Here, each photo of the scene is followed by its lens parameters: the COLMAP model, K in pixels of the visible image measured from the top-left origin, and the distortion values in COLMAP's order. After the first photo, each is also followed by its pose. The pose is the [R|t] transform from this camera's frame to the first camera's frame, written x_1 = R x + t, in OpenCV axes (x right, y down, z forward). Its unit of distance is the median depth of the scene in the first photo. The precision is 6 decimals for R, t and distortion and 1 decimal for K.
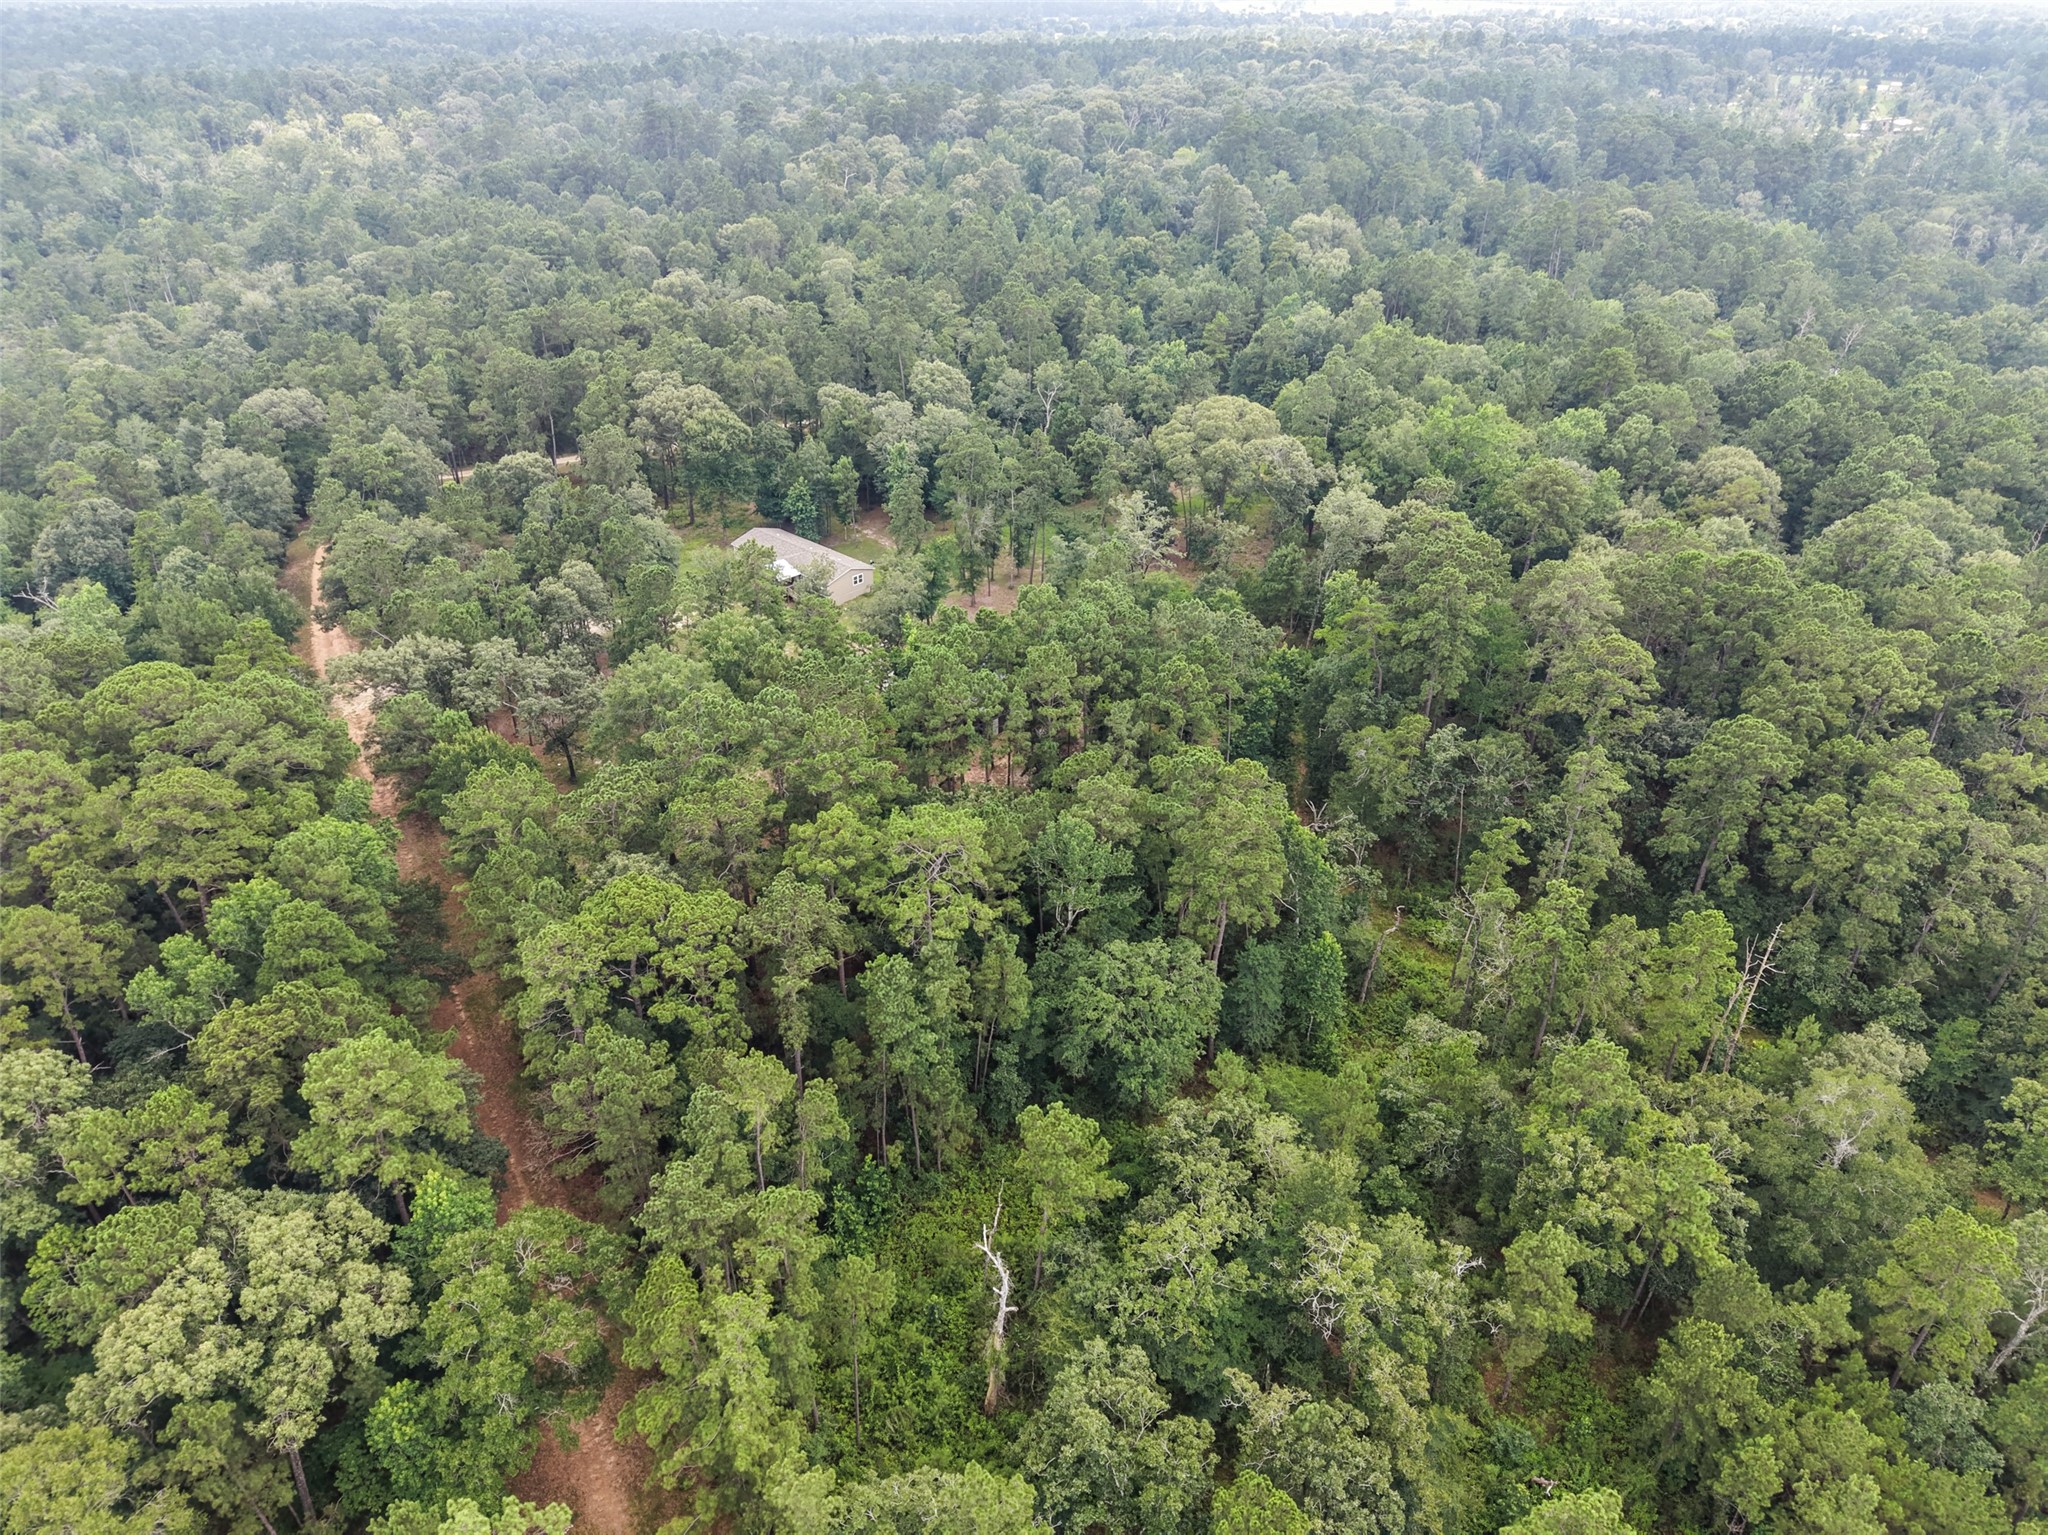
lens RADIAL K [[1357.1, 0, 1029.8], [0, 1357.1, 763.0], [0, 0, 1]] dist [0.025246, -0.022066]
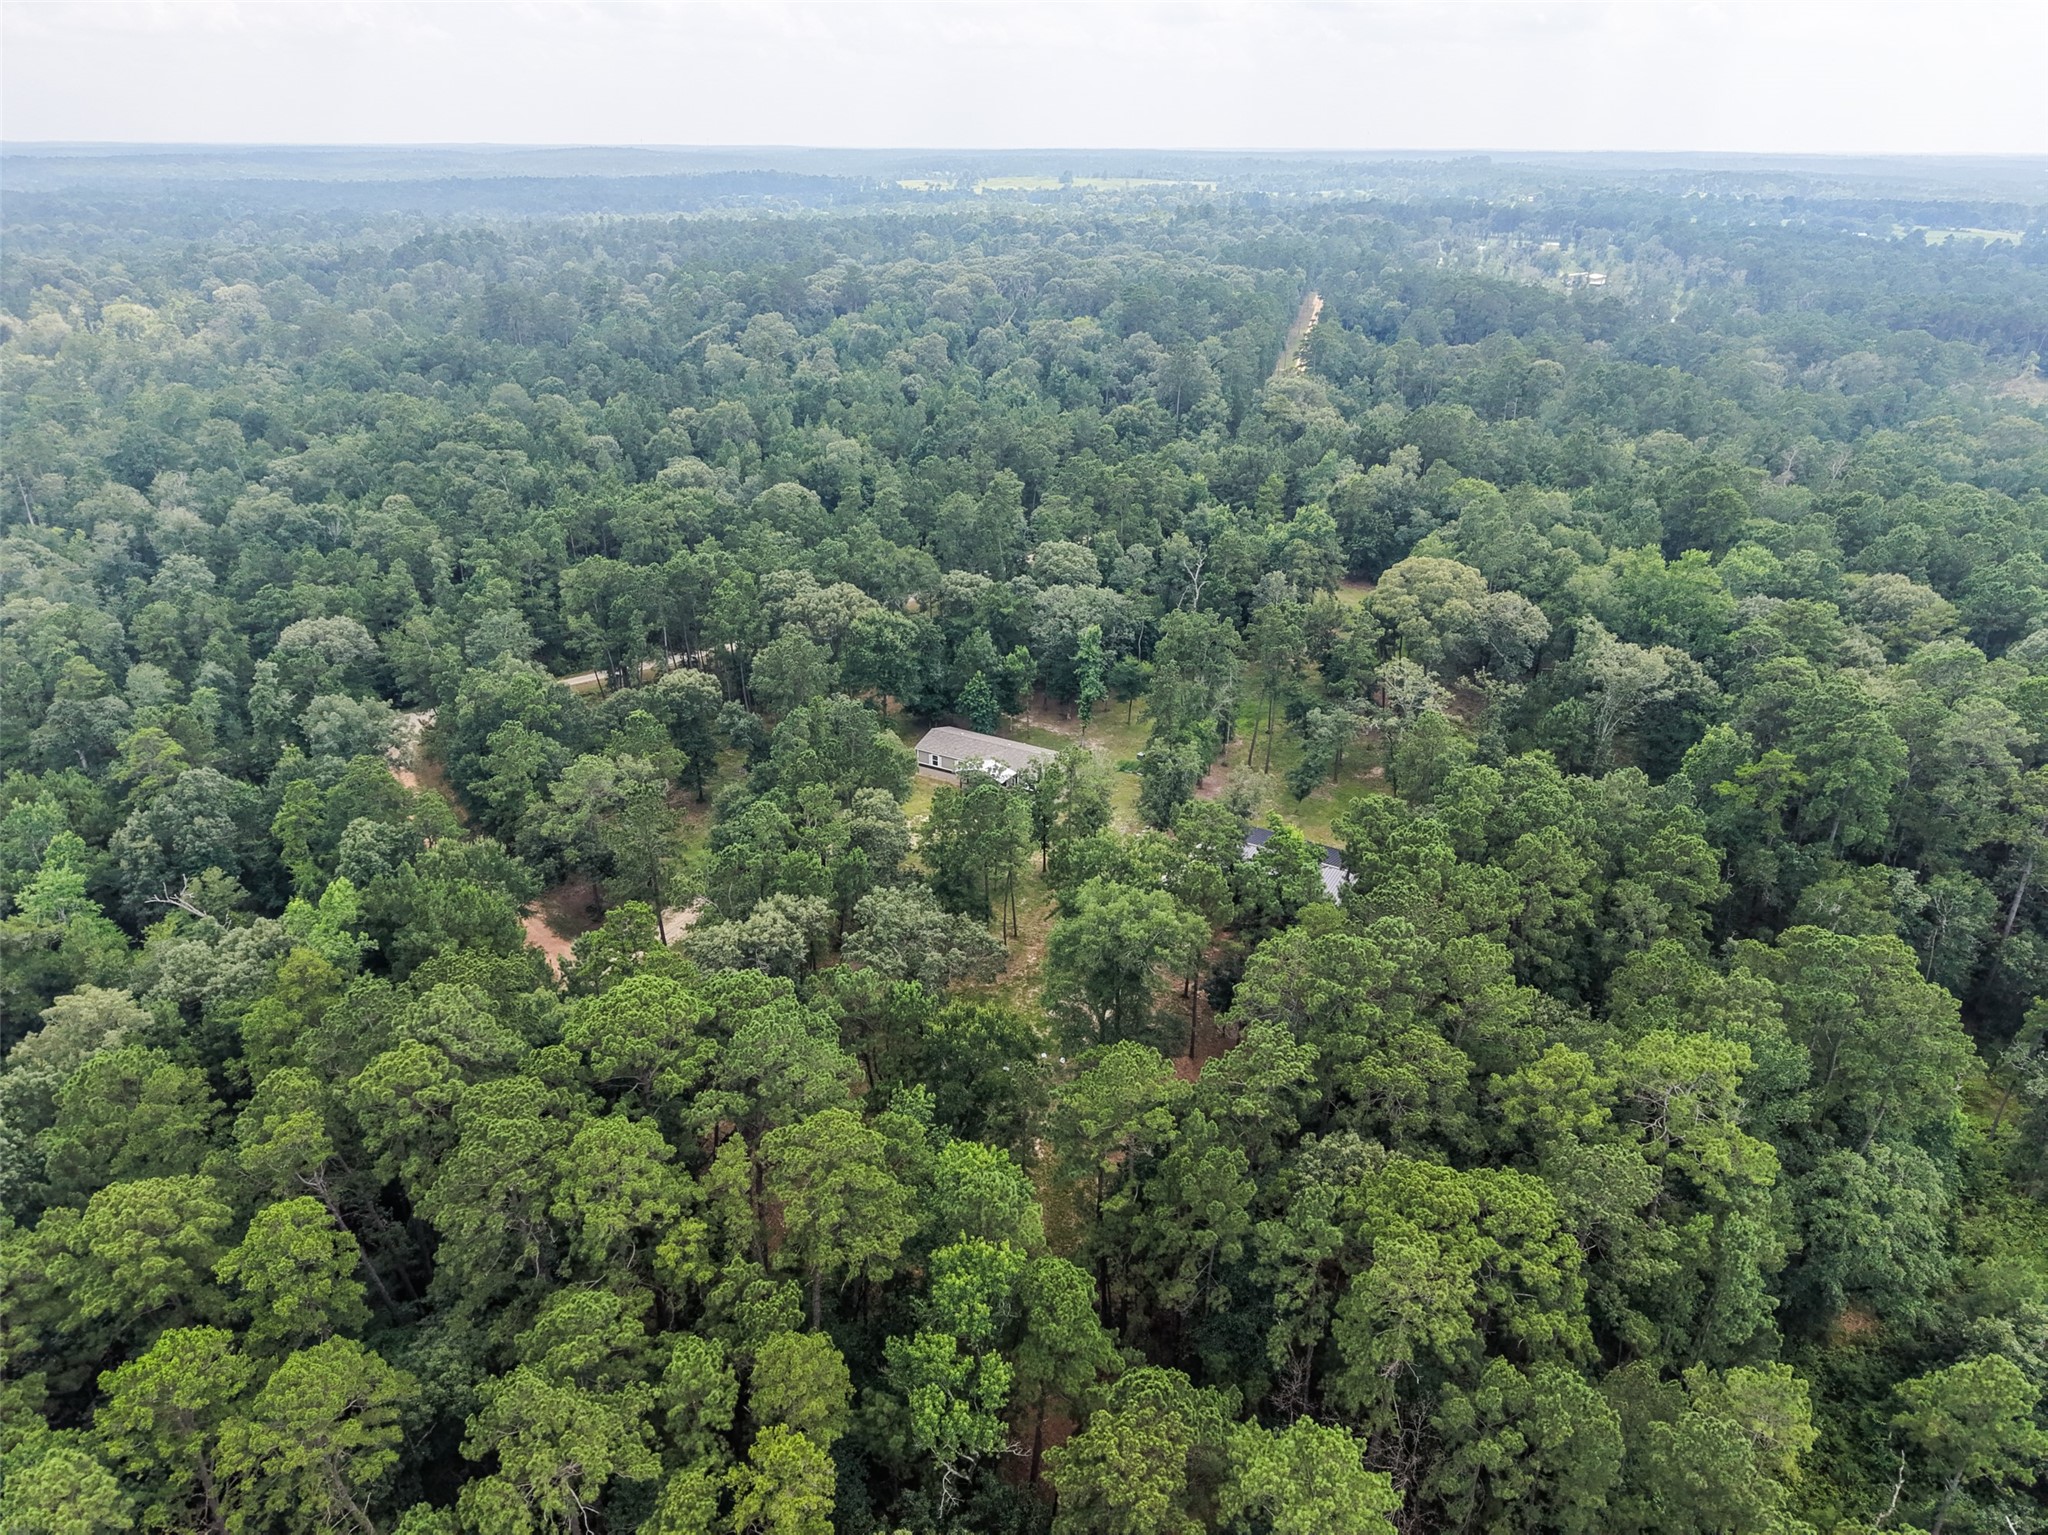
lens RADIAL K [[1357.1, 0, 1029.8], [0, 1357.1, 763.0], [0, 0, 1]] dist [0.025246, -0.022066]
pose [[0.973454, -0.097590, 0.207035, -0.378913], [0.117728, 0.989205, -0.087259, -0.068695], [-0.196284, 0.109316, 0.974434, 0.092977]]
